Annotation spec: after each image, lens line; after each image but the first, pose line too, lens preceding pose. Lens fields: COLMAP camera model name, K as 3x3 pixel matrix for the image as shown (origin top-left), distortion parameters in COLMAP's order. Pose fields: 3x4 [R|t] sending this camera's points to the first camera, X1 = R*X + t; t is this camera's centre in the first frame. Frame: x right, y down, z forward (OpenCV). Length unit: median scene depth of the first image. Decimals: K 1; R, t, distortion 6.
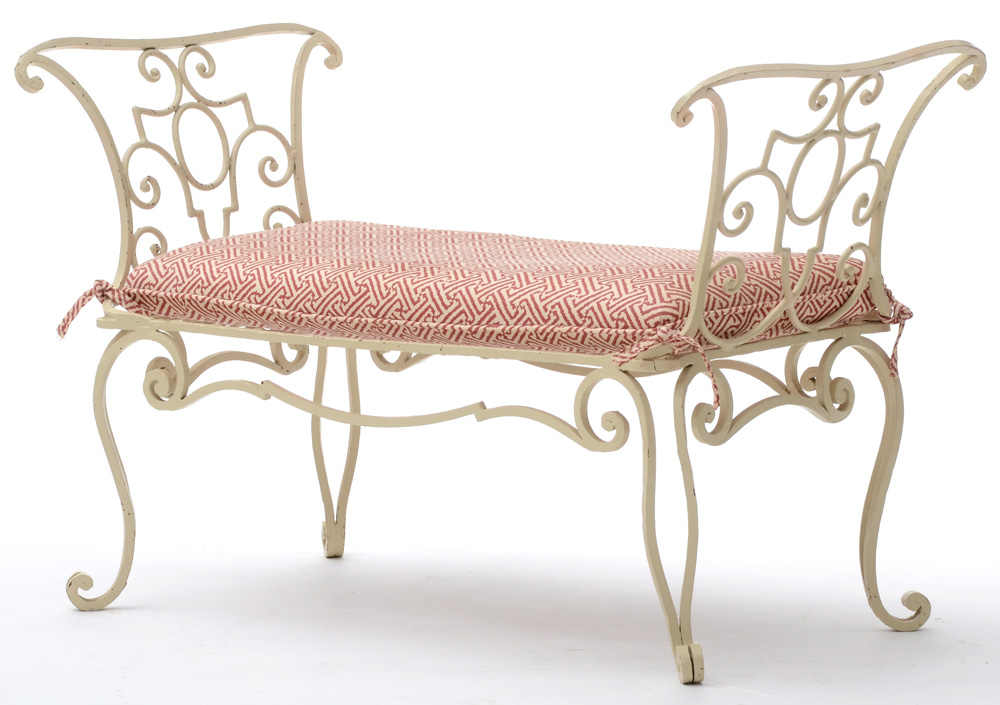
lens RADIAL K [[4637.6, 0, 509.5], [0, 4637.6, 337.4], [0, 0, 1]] dist [0.963505, 0.000000]
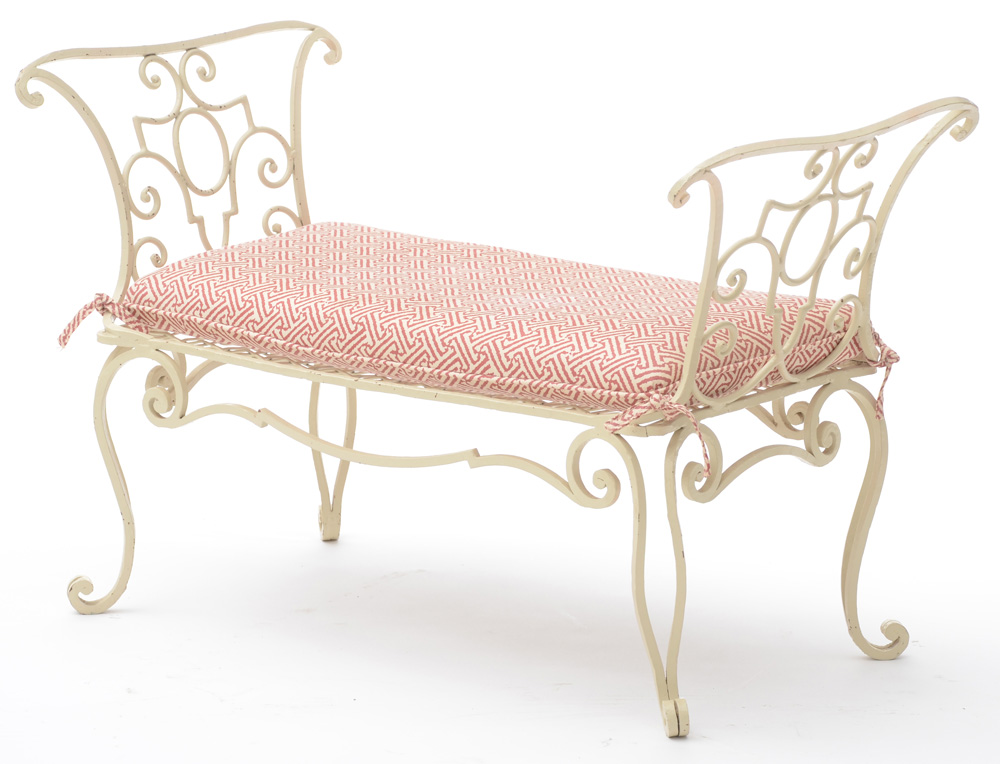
lens RADIAL K [[4112.0, 0, 543.5], [0, 4112.0, 427.3], [0, 0, 1]] dist [0.842363, 0.000000]
pose [[0.999833, 0.013684, 0.012130, -0.001993], [-0.014902, 0.994165, 0.106835, -0.086462], [-0.010598, -0.106998, 0.994203, 0.104088]]
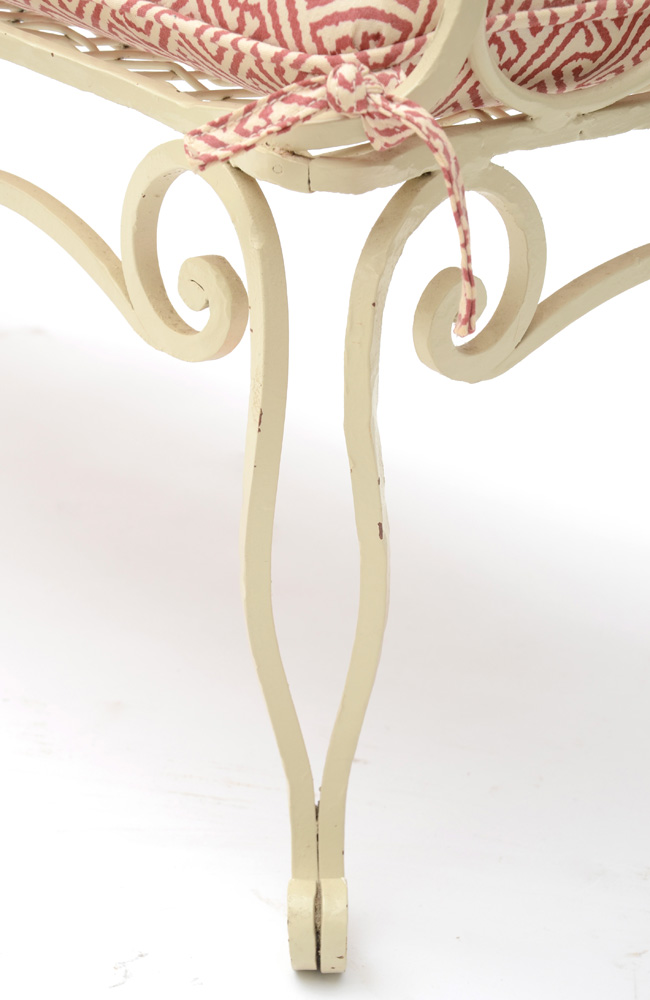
lens RADIAL K [[2500.4, 0, 292.3], [0, 2500.4, 536.6], [0, 0, 1]] dist [0.496312, 0.000000]
pose [[0.983111, 0.159163, -0.090328, 0.048777], [-0.124737, 0.943935, 0.305660, -0.024477], [0.133914, -0.289231, 0.947846, 0.780568]]
